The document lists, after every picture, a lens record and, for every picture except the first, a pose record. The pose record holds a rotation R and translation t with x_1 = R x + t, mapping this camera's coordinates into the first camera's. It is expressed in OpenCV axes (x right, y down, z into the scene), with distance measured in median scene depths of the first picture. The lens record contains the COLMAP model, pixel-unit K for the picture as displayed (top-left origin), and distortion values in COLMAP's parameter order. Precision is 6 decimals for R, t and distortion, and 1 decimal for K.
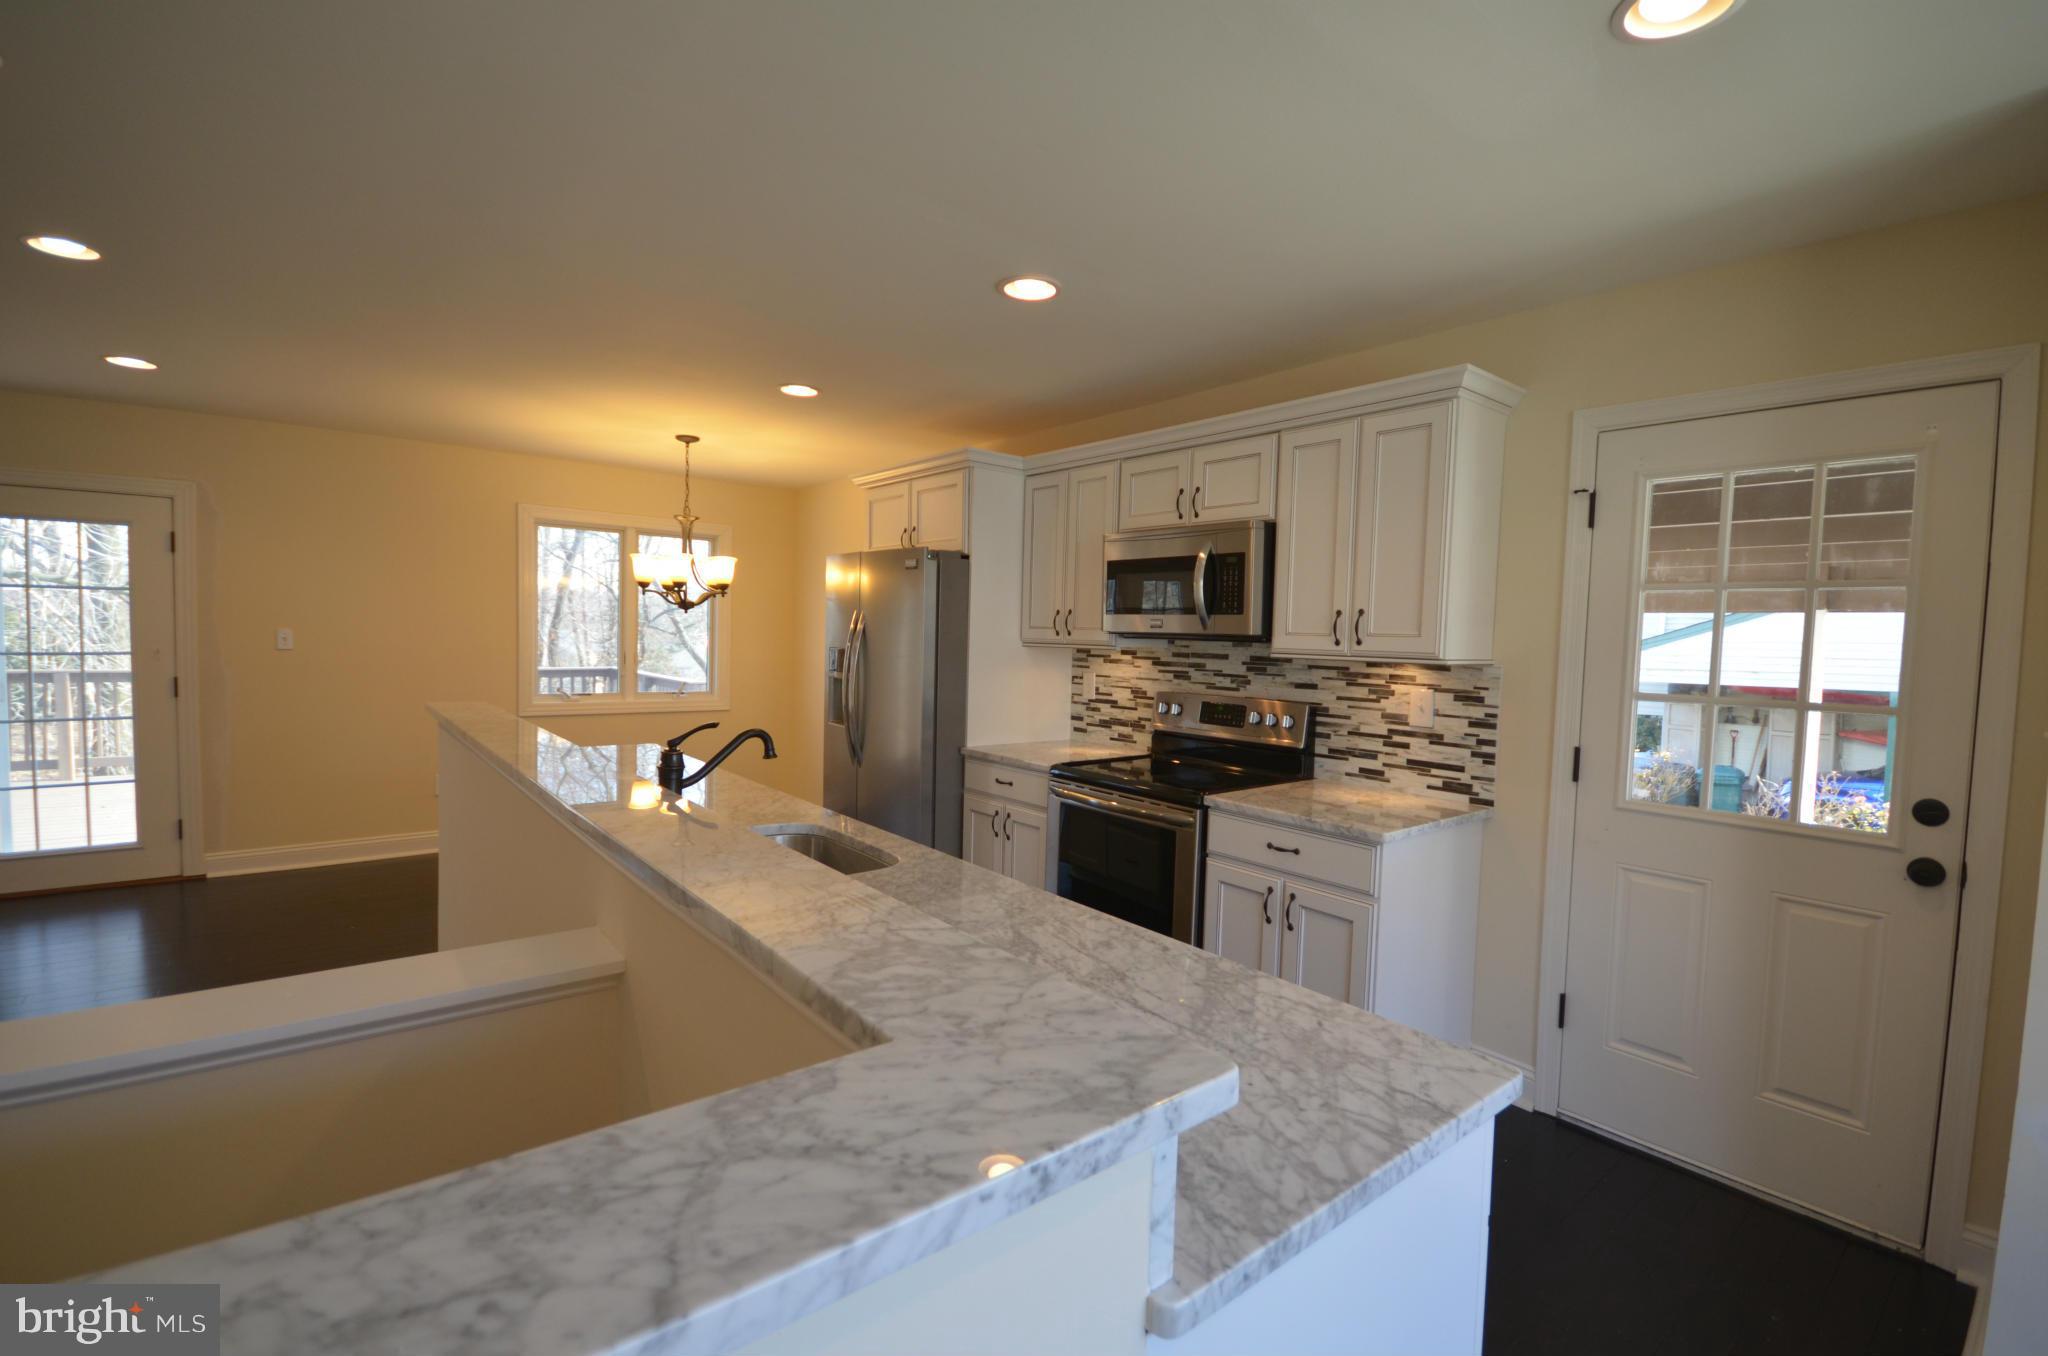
lens RADIAL K [[896.4, 0, 1040.2], [0, 896.4, 682.4], [0, 0, 1]] dist [-0.001462, 0.000056]
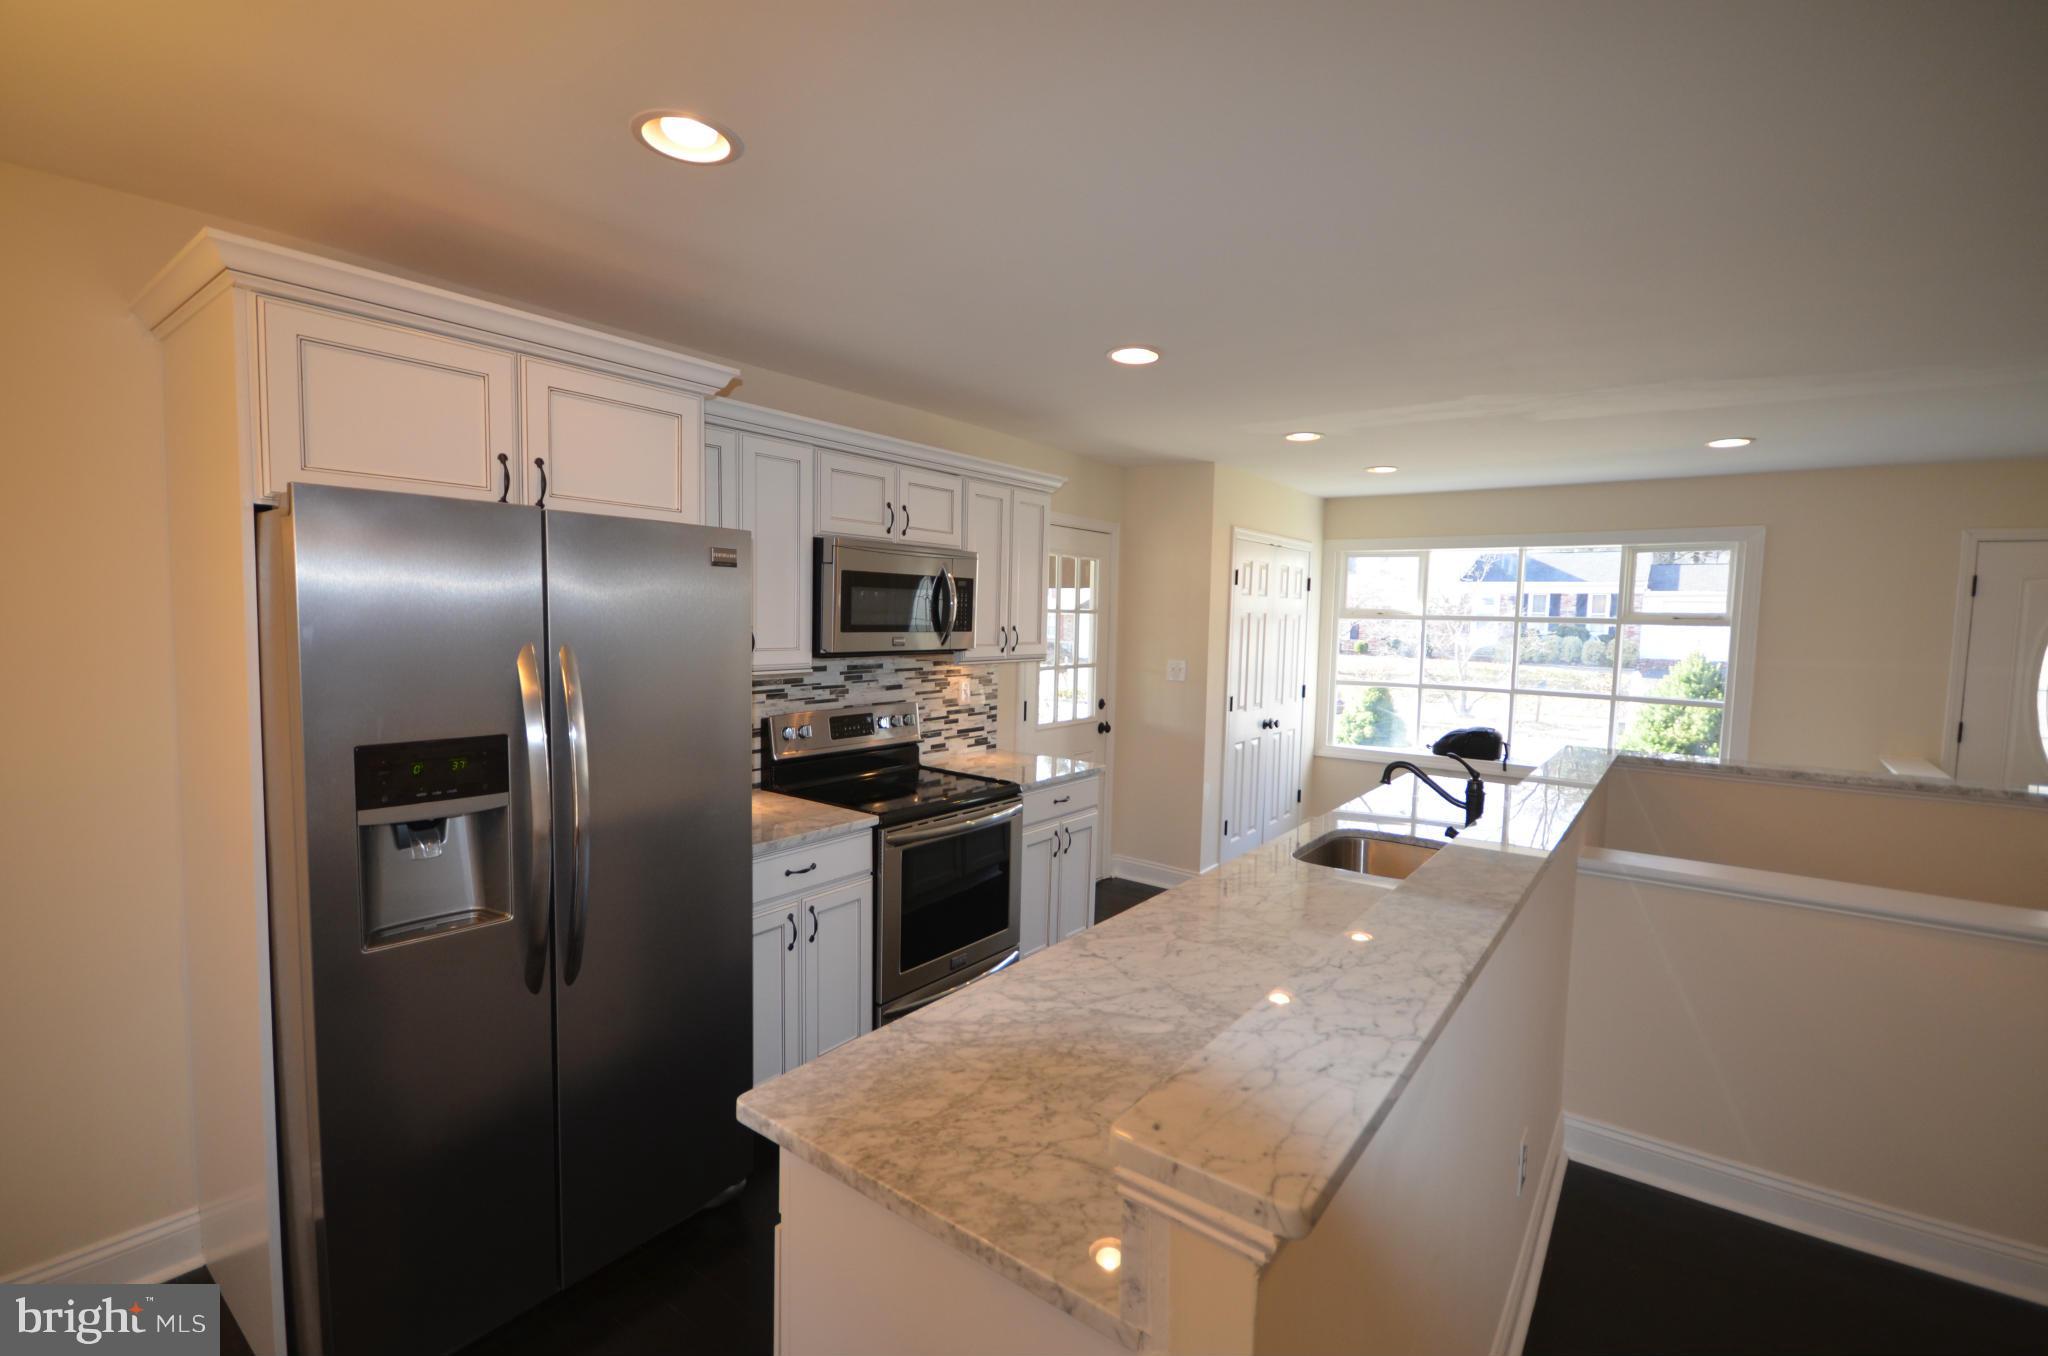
lens RADIAL K [[897.5, 0, 1035.8], [0, 897.5, 683.2], [0, 0, 1]] dist [0.006583, 0.000005]
pose [[-0.234249, -0.109980, 0.965936, -0.893959], [0.023835, 0.992632, 0.118800, -0.139303], [-0.971884, 0.050852, -0.229901, 1.134788]]
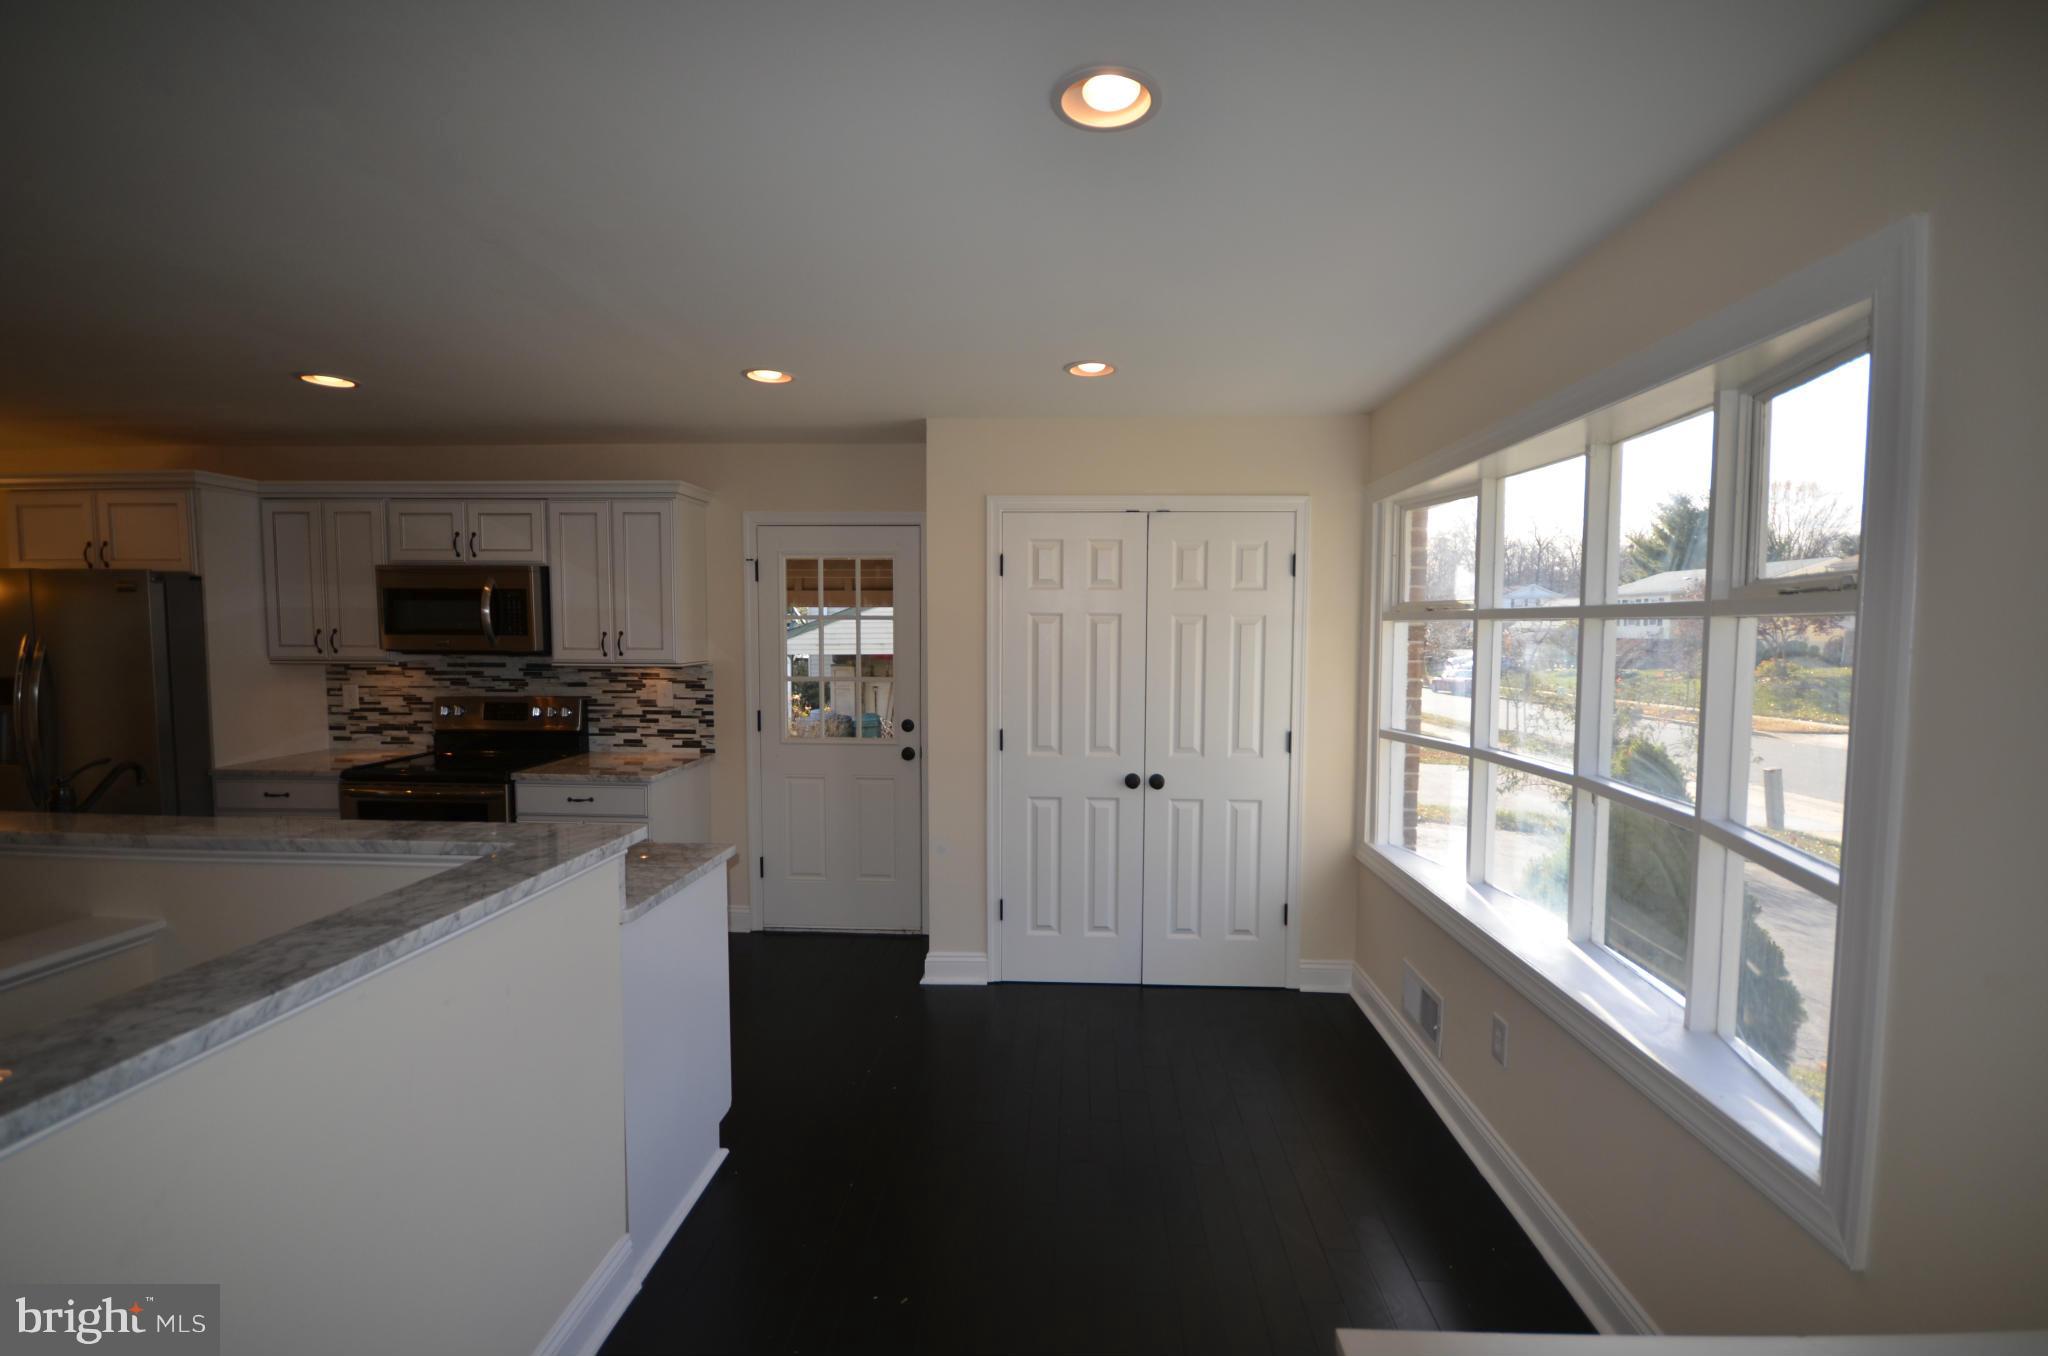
lens RADIAL K [[897.5, 0, 1035.8], [0, 897.5, 683.2], [0, 0, 1]] dist [0.006583, 0.000005]
pose [[0.678644, -0.072951, 0.730836, -0.233029], [0.052907, 0.997326, 0.050423, -0.030795], [-0.732559, 0.004447, 0.680688, -0.443912]]
